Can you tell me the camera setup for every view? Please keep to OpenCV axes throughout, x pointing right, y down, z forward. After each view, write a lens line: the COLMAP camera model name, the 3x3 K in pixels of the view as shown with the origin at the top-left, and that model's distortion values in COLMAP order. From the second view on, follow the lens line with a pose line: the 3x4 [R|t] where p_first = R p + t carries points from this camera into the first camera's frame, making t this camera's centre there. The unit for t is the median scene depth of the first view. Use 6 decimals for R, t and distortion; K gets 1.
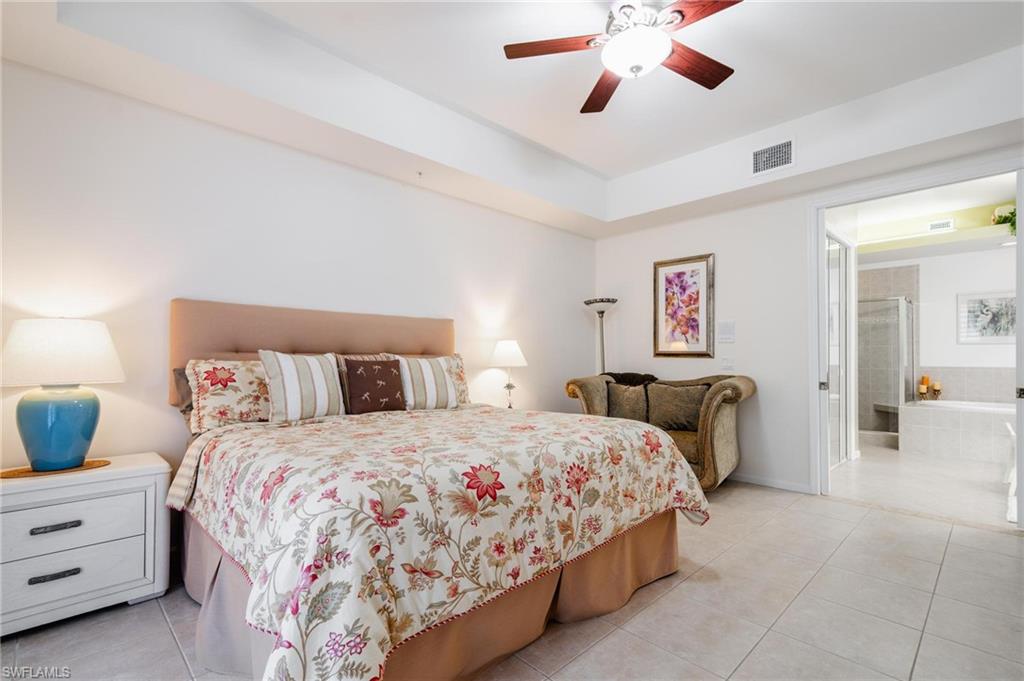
lens RADIAL K [[468.5, 0, 551.0], [0, 468.5, 353.2], [0, 0, 1]] dist [0.050832, 0.000010]
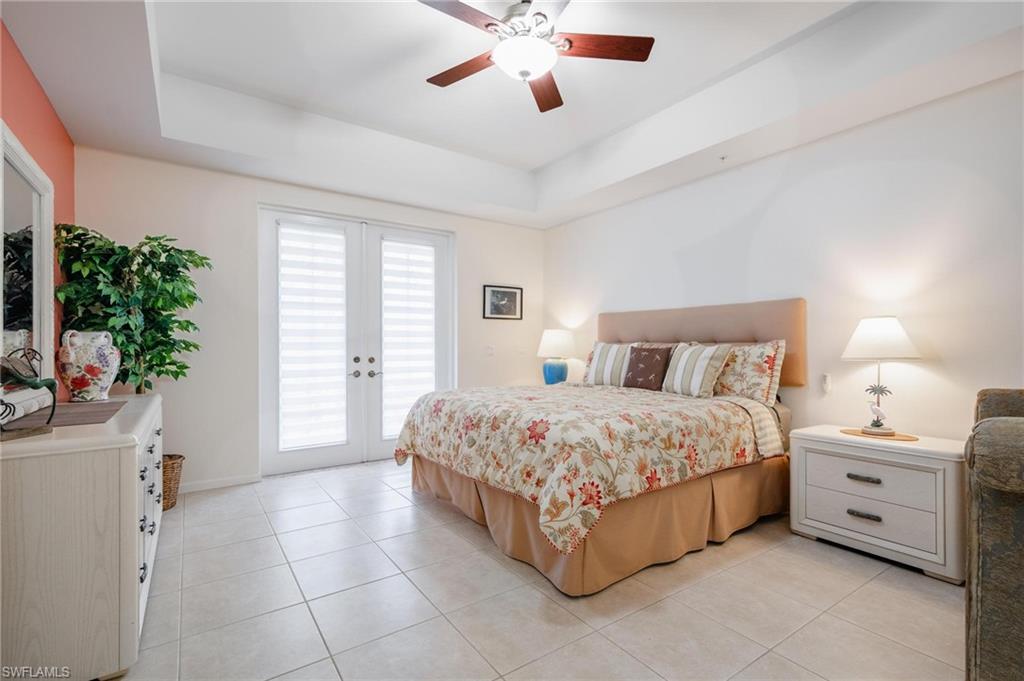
lens RADIAL K [[457.3, 0, 506.1], [0, 457.3, 355.1], [0, 0, 1]] dist [0.007054, -0.000135]
pose [[-0.225060, 0.012544, -0.974264, 1.137514], [0.014117, 0.999854, 0.009612, 0.023855], [0.974243, -0.011590, -0.225204, 1.143736]]
